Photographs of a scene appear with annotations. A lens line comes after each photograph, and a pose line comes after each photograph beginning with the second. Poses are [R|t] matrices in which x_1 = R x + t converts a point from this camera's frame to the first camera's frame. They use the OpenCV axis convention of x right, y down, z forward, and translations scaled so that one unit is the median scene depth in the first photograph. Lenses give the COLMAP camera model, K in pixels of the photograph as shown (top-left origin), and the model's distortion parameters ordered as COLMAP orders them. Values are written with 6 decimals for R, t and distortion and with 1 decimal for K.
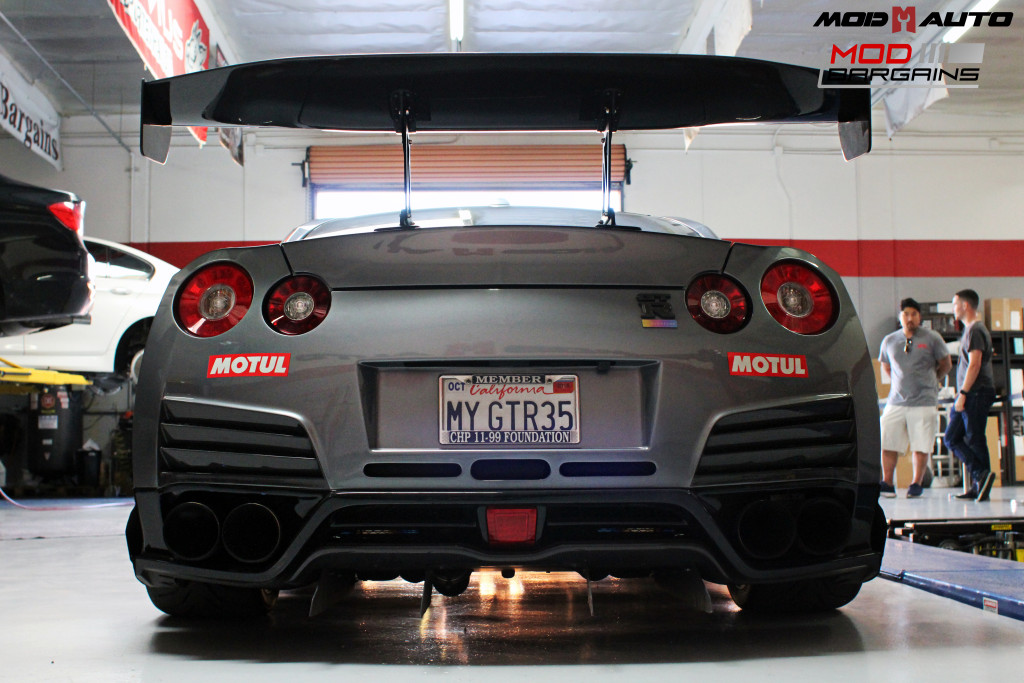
lens RADIAL K [[1312.4, 0, 513.8], [0, 1312.4, 343.1], [0, 0, 1]] dist [-0.057821, 0.000000]
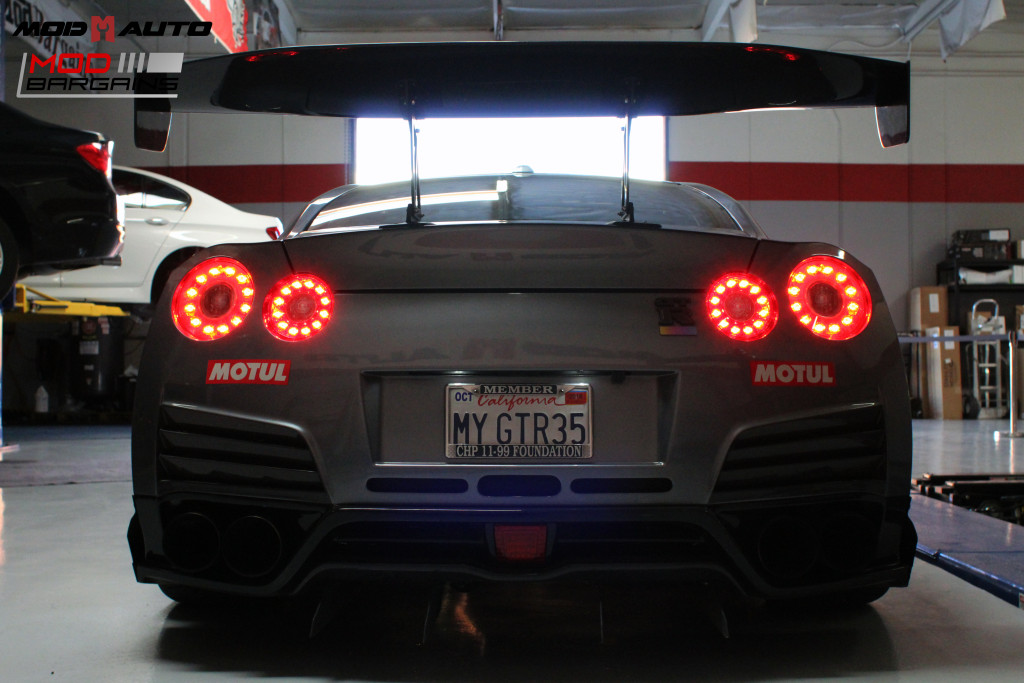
lens RADIAL K [[1312.4, 0, 511.7], [0, 1312.4, 342.1], [0, 0, 1]] dist [-0.057821, 0.000000]
pose [[0.999259, 0.006349, -0.037955, 0.024656], [-0.003677, 0.997535, 0.070070, -0.066749], [0.038306, -0.069879, 0.996820, 0.047296]]
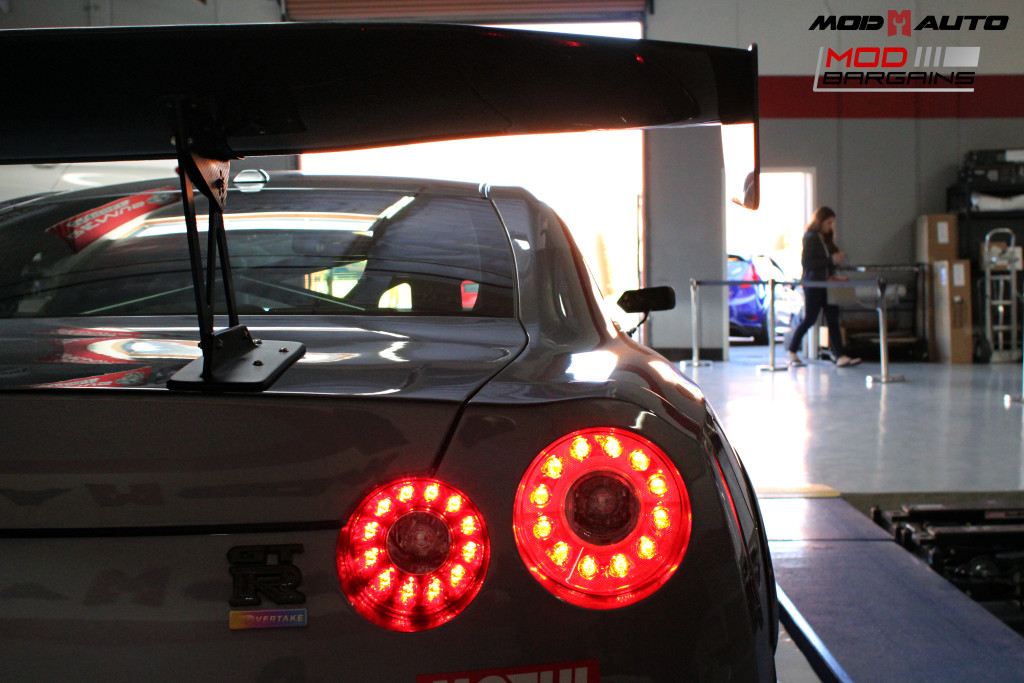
lens RADIAL K [[1312.4, 0, 509.0], [0, 1312.4, 341.1], [0, 0, 1]] dist [-0.057821, 0.000000]
pose [[0.998395, -0.003111, -0.056556, 0.204970], [0.011315, 0.989318, 0.145332, -0.164311], [0.055499, -0.145739, 0.987765, 0.515229]]
